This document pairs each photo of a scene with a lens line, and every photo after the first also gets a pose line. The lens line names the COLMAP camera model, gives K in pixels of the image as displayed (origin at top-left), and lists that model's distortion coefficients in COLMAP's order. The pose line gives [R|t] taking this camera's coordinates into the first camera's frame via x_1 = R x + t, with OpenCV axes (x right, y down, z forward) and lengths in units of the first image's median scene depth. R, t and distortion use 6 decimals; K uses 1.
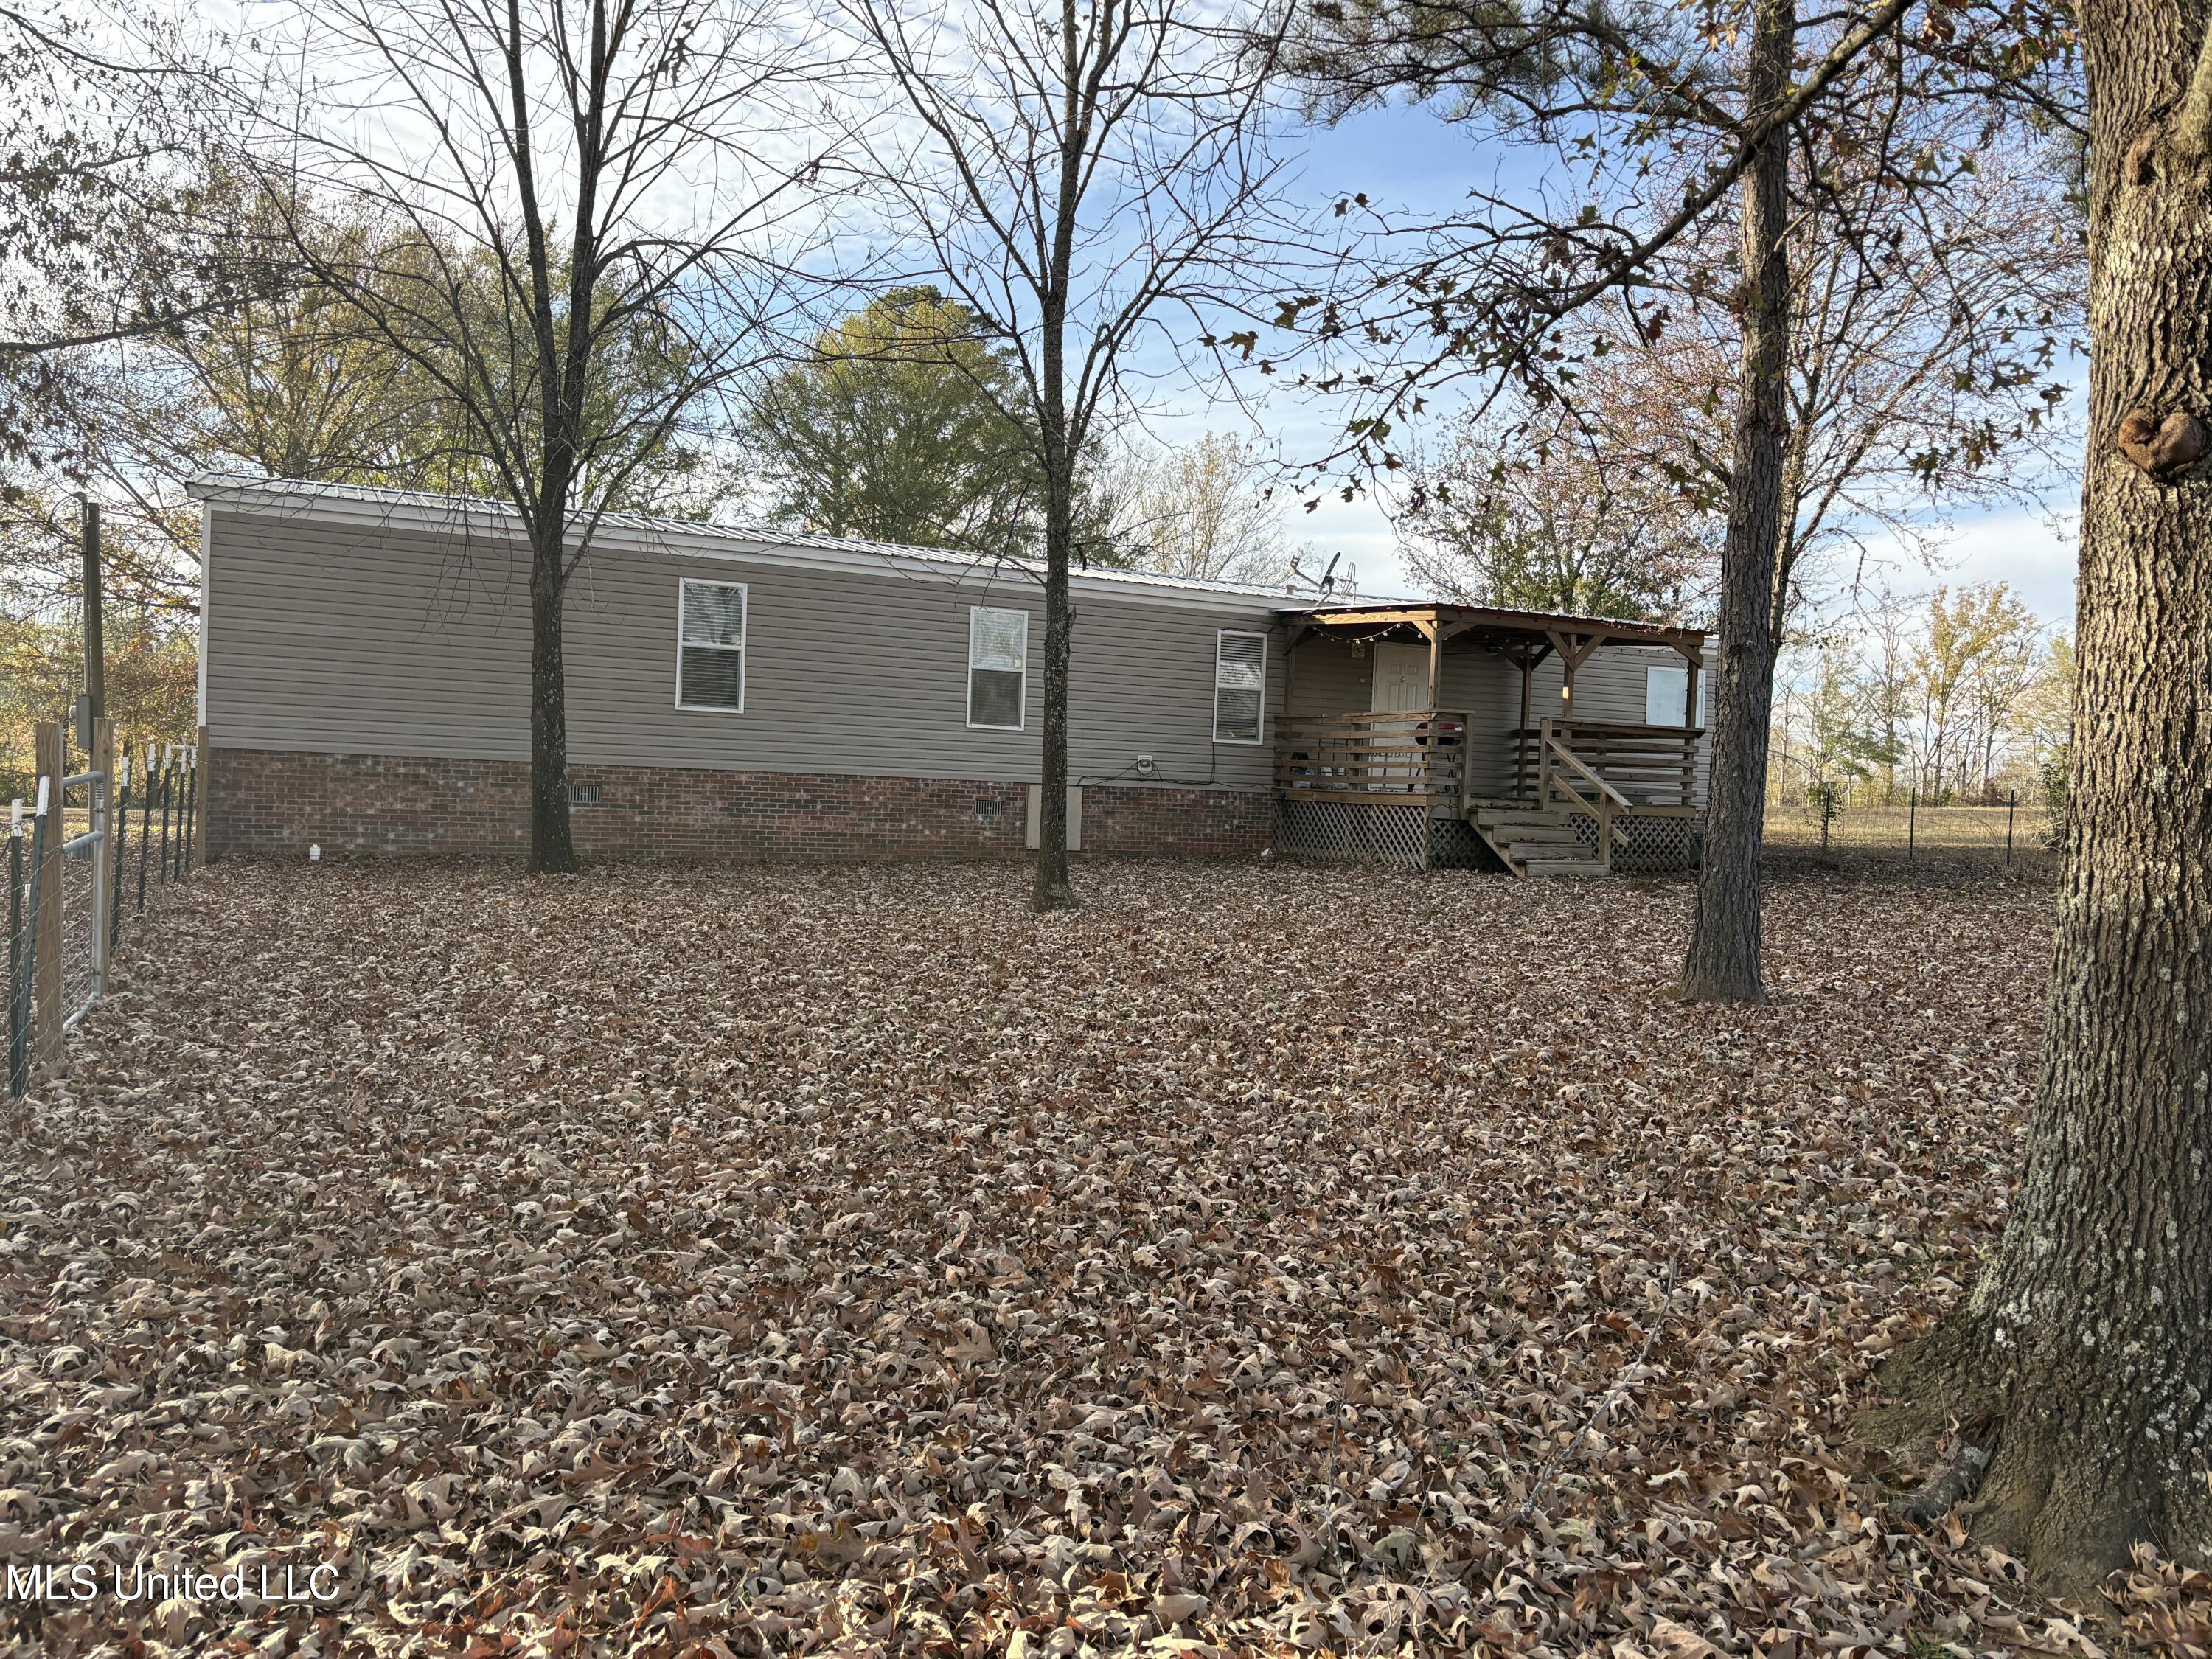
lens RADIAL K [[1696.0, 0, 1106.8], [0, 1696.0, 830.7], [0, 0, 1]] dist [0.029701, -0.034653]
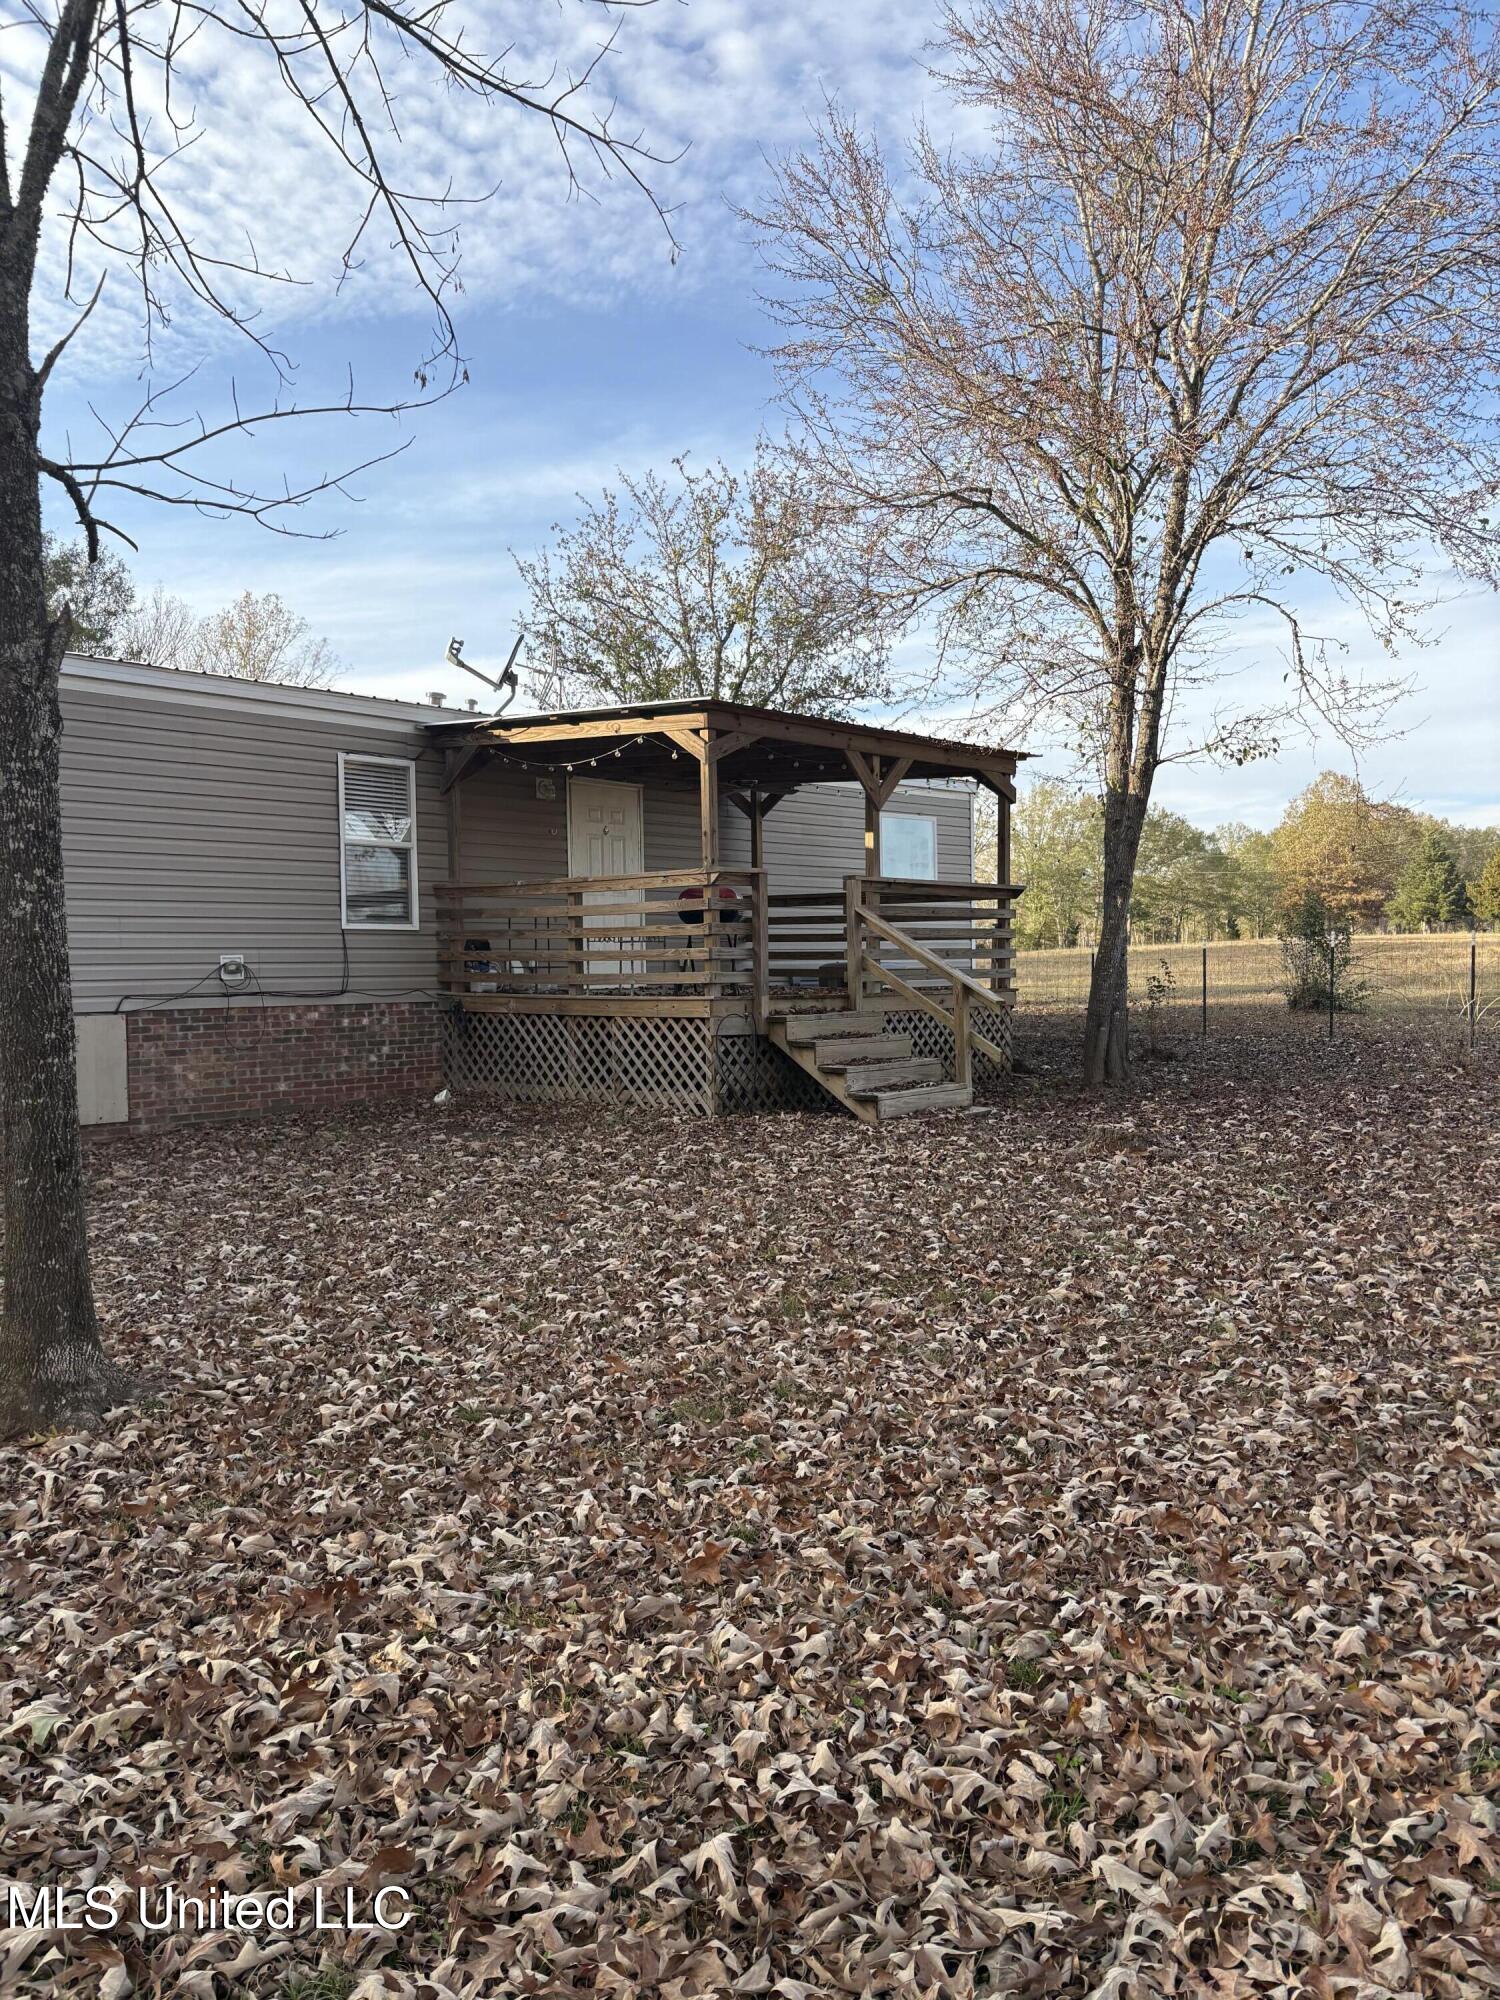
lens RADIAL K [[1533.4, 0, 781.9], [0, 1533.4, 1006.4], [0, 0, 1]] dist [0.029701, -0.034653]
pose [[0.924746, -0.059683, 0.375876, -0.004090], [0.055808, 0.998216, 0.021200, -0.027016], [-0.376471, 0.001372, 0.926427, 0.413064]]
